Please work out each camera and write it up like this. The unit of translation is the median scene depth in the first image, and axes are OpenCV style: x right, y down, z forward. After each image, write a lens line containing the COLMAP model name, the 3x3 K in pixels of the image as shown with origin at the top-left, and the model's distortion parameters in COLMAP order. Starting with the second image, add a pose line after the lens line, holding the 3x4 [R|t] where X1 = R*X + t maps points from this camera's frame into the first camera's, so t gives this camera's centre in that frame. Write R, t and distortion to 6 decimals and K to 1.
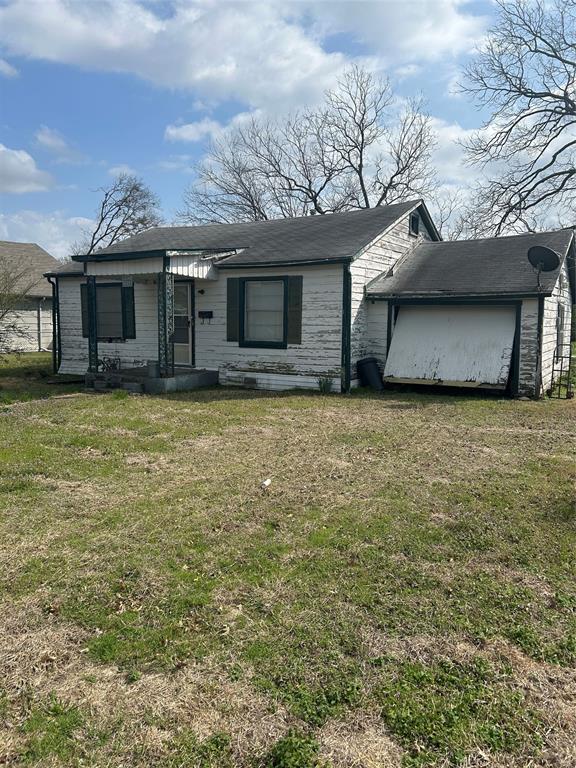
lens RADIAL K [[582.5, 0, 287.4], [0, 582.5, 383.8], [0, 0, 1]] dist [0.039637, 0.001419]
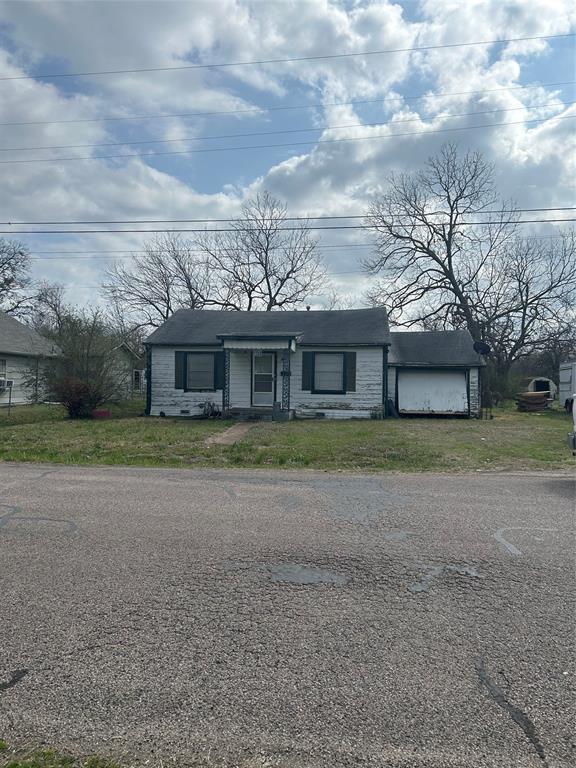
lens RADIAL K [[582.5, 0, 288.1], [0, 582.5, 384.2], [0, 0, 1]] dist [0.039637, 0.001419]
pose [[0.929119, 0.007717, 0.369701, -0.760862], [0.032059, 0.994337, -0.101323, 0.073801], [-0.368389, 0.105993, 0.923610, -0.483823]]
